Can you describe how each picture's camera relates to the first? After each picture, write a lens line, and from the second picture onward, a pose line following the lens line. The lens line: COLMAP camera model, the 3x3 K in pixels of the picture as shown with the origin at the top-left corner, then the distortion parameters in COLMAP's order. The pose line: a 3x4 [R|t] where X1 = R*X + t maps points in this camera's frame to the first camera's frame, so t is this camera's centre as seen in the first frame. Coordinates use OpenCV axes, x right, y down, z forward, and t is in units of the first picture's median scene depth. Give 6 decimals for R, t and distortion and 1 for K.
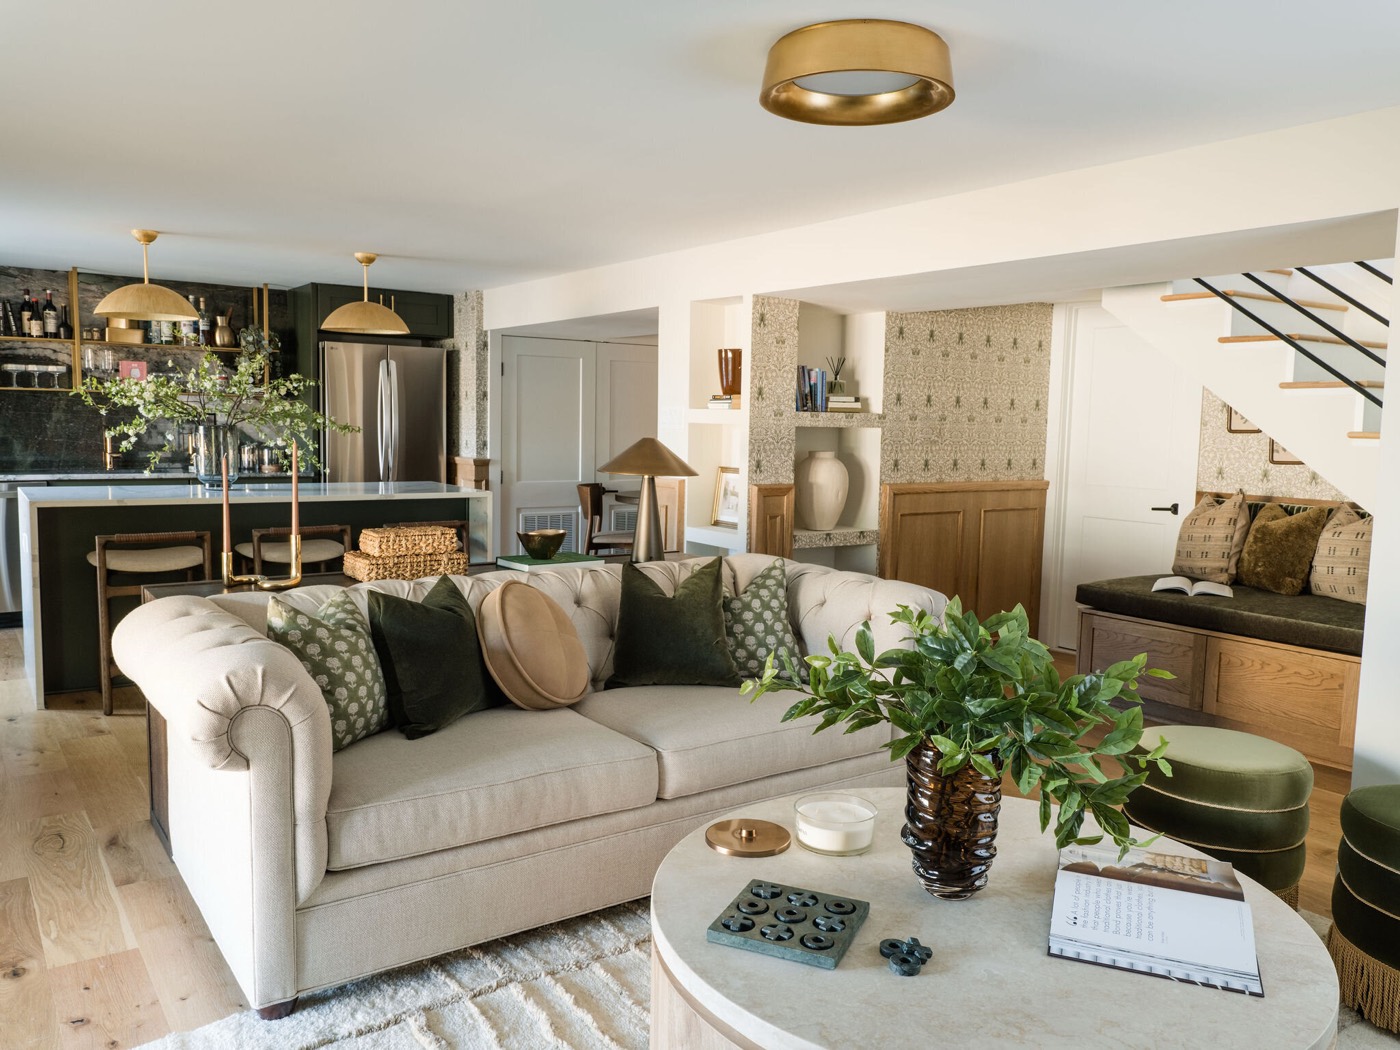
lens RADIAL K [[1093.2, 0, 700.0], [0, 1093.2, 525.0], [0, 0, 1]] dist [-0.011275, -0.005005]
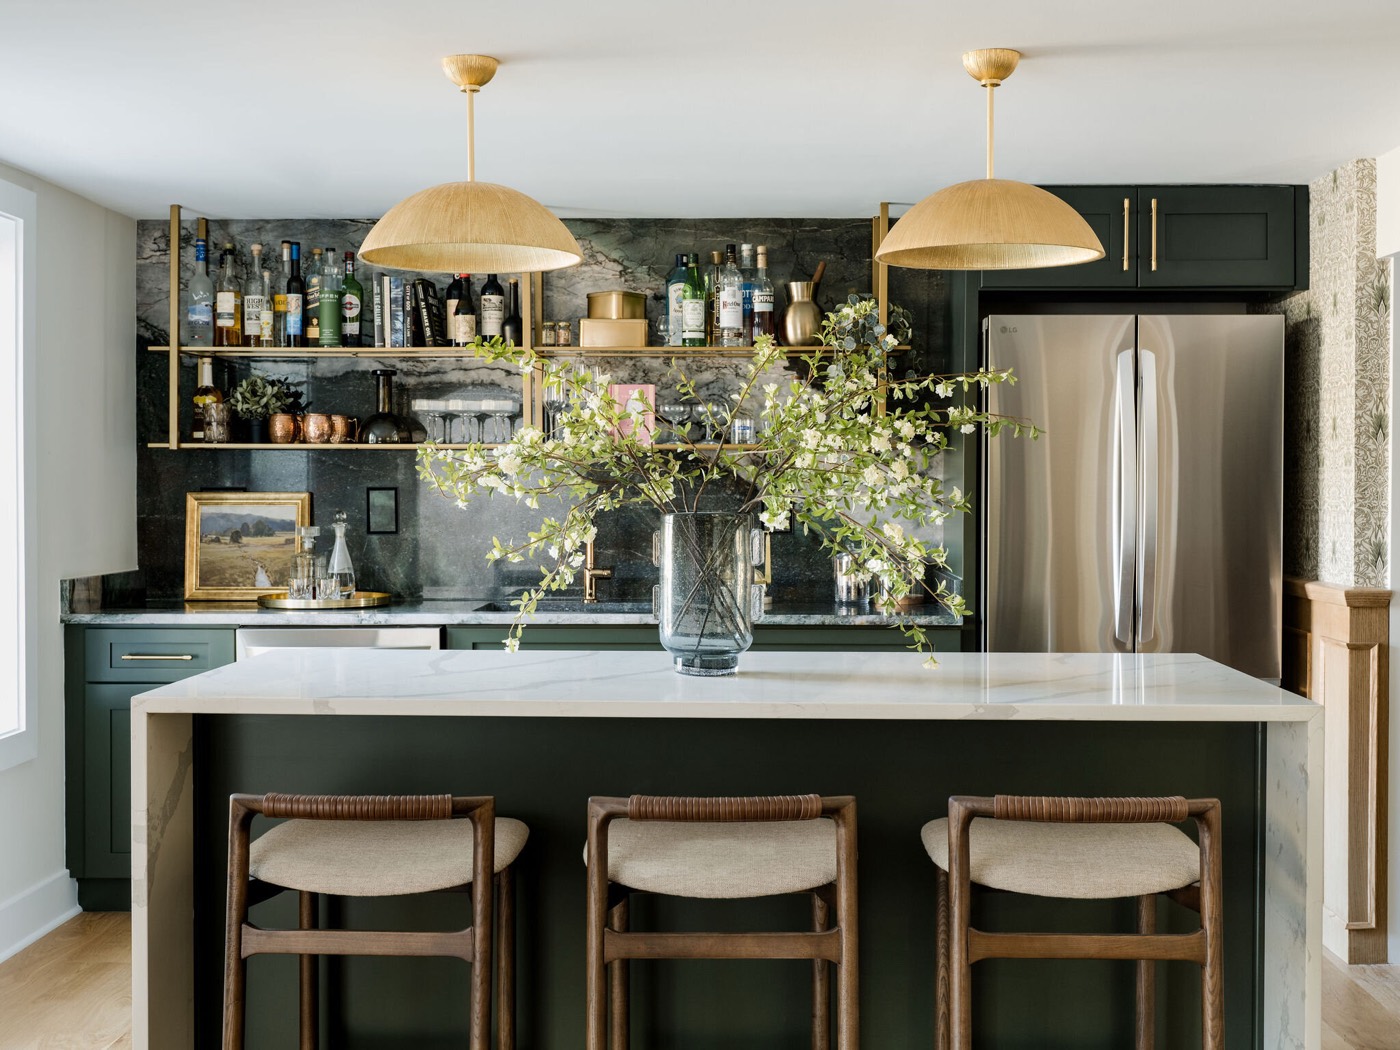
lens RADIAL K [[1687.1, 0, 700.0], [0, 1687.1, 525.0], [0, 0, 1]] dist [-0.037151, -0.007746]
pose [[0.793034, -0.006546, -0.609143, -0.028316], [-0.041275, 0.997067, -0.064450, -0.037342], [0.607778, 0.076254, 0.790437, 0.406935]]
